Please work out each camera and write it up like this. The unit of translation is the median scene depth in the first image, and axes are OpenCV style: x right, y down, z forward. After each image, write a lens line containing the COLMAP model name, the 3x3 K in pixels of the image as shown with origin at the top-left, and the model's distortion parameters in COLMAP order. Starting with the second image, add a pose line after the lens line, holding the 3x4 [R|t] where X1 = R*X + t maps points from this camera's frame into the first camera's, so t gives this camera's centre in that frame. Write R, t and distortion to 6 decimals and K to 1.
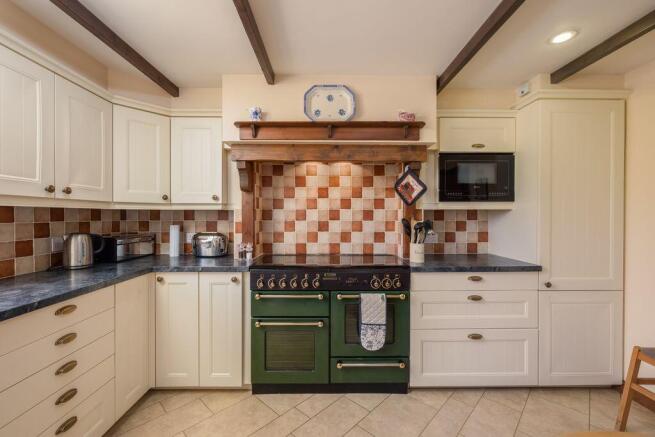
lens RADIAL K [[277.4, 0, 328.3], [0, 277.4, 217.8], [0, 0, 1]] dist [-0.002834, -0.000093]
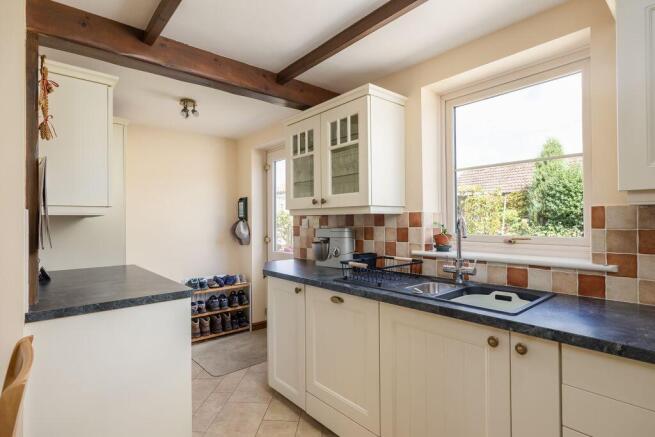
lens RADIAL K [[332.2, 0, 329.2], [0, 332.2, 218.5], [0, 0, 1]] dist [-0.002914, -0.000232]
pose [[-0.760340, 0.009158, -0.649460, 0.009857], [0.010483, 0.999943, 0.001828, -0.018906], [0.649440, -0.005419, -0.760393, 1.735512]]
